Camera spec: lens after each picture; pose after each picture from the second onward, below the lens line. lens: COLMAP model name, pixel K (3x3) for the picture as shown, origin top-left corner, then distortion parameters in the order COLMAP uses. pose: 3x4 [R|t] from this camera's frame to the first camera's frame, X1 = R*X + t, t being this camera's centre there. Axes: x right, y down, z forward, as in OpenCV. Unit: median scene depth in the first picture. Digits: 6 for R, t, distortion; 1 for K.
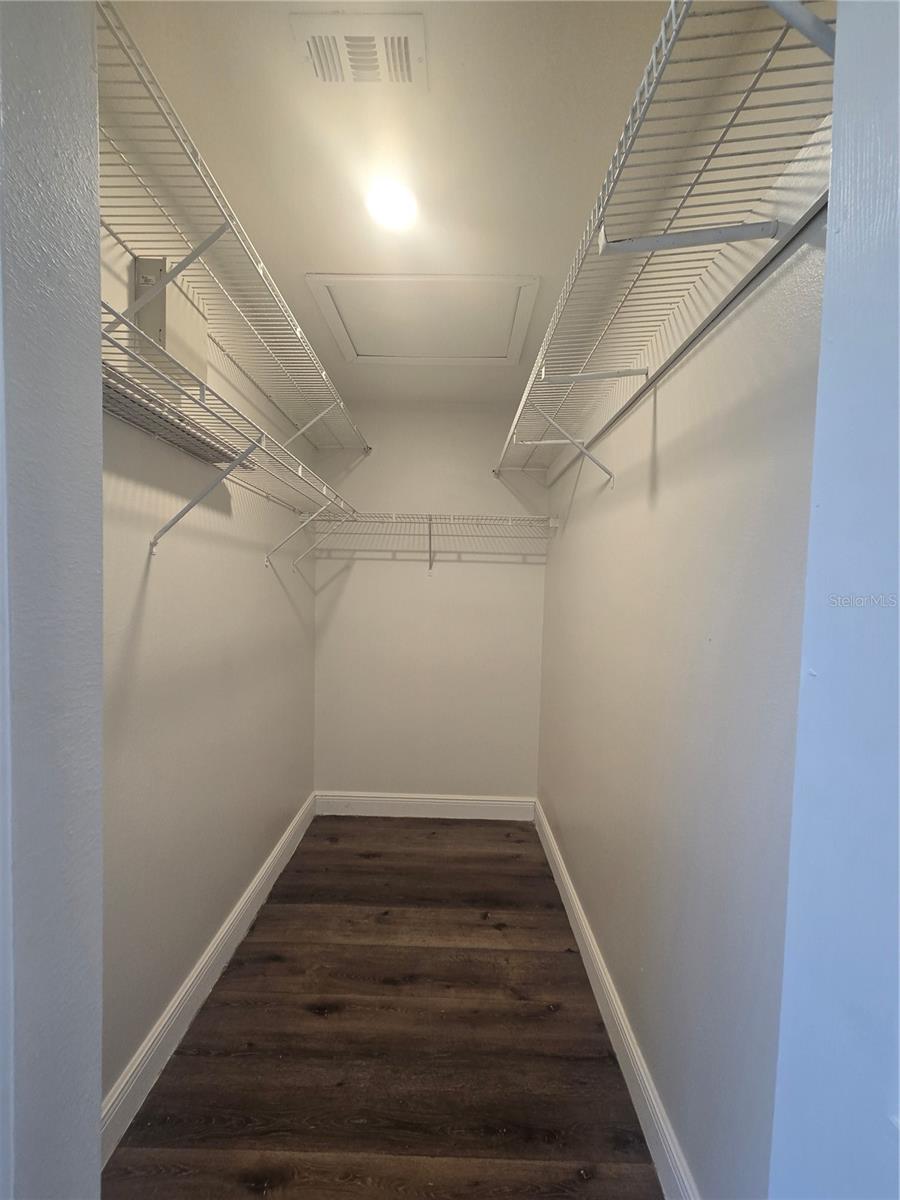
lens RADIAL K [[489.2, 0, 450.5], [0, 489.2, 601.2], [0, 0, 1]] dist [0.000965, 0.000073]
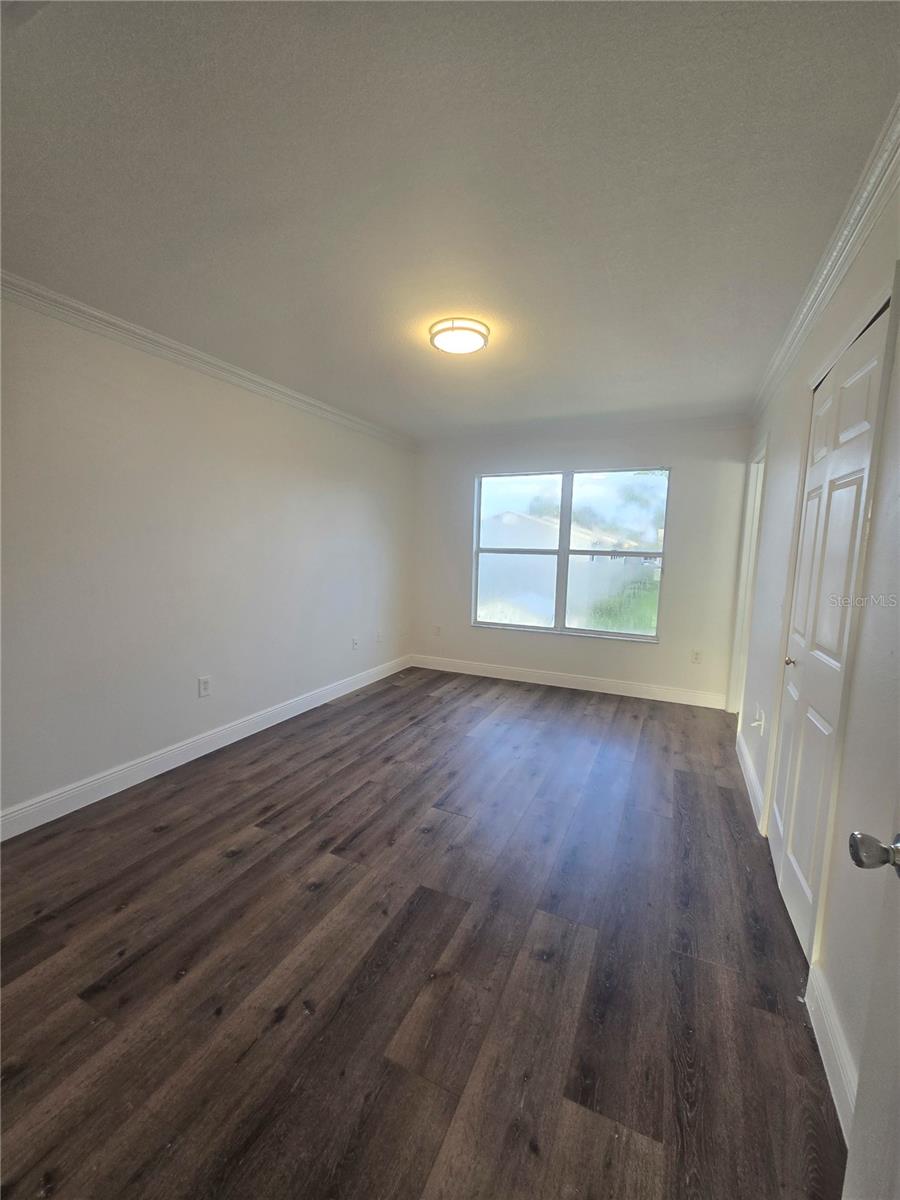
lens RADIAL K [[489.2, 0, 449.8], [0, 489.2, 602.3], [0, 0, 1]] dist [0.000965, 0.000073]
pose [[-0.421236, 0.047754, -0.905693, 0.602307], [-0.069217, 0.994008, 0.084603, -0.001432], [0.904306, 0.098328, -0.415406, 1.441628]]
